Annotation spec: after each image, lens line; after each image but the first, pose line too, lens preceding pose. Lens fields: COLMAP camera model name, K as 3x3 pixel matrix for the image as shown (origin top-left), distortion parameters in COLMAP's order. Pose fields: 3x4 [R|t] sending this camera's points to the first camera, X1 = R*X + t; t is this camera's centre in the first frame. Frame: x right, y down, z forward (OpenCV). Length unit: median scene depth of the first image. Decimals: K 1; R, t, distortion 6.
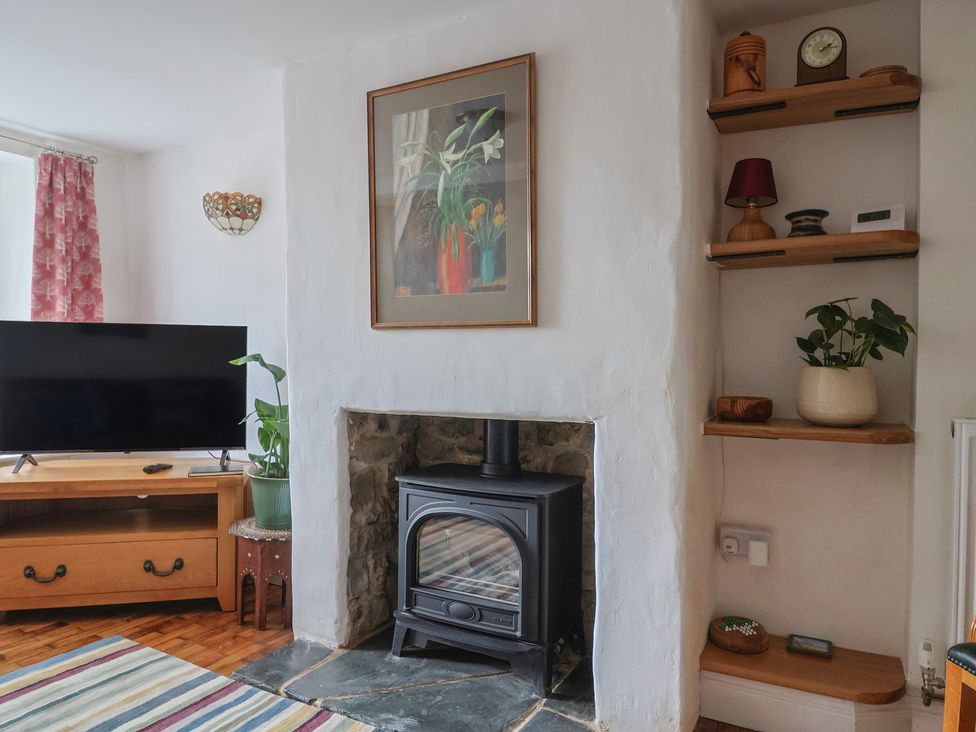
lens RADIAL K [[668.0, 0, 488.0], [0, 668.0, 366.0], [0, 0, 1]] dist [0.005603, 0.000355]
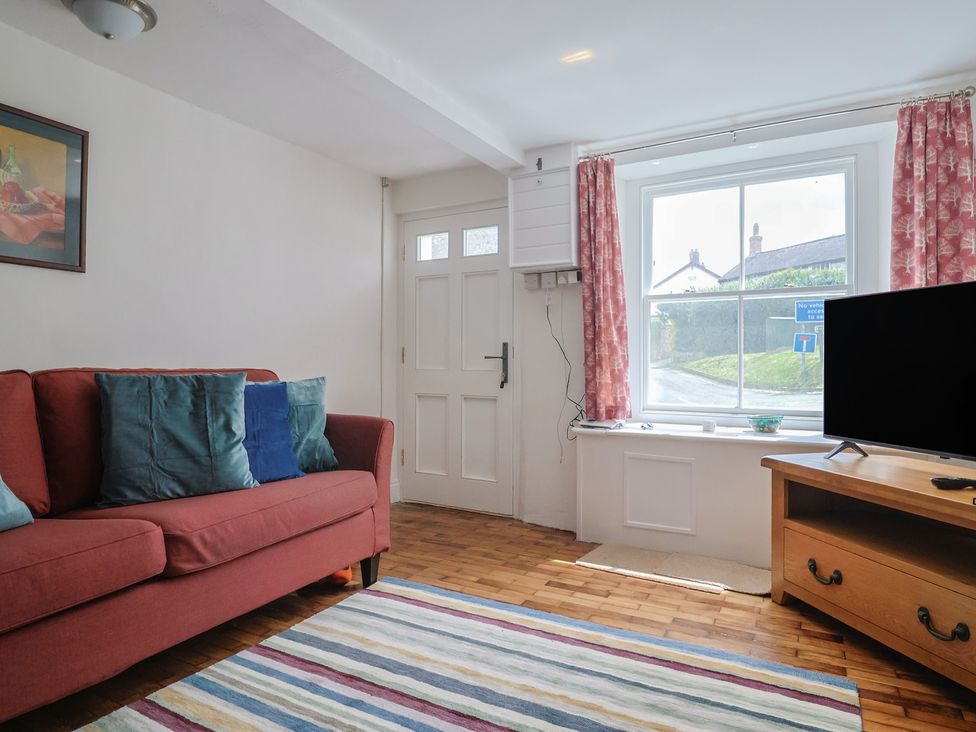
lens RADIAL K [[592.4, 0, 506.7], [0, 592.4, 364.4], [0, 0, 1]] dist [-0.003941, -0.005354]
pose [[0.032471, -0.008896, -0.999433, 0.140884], [-0.020876, 0.999736, -0.009577, 0.056710], [0.999255, 0.021175, 0.032276, 0.659966]]
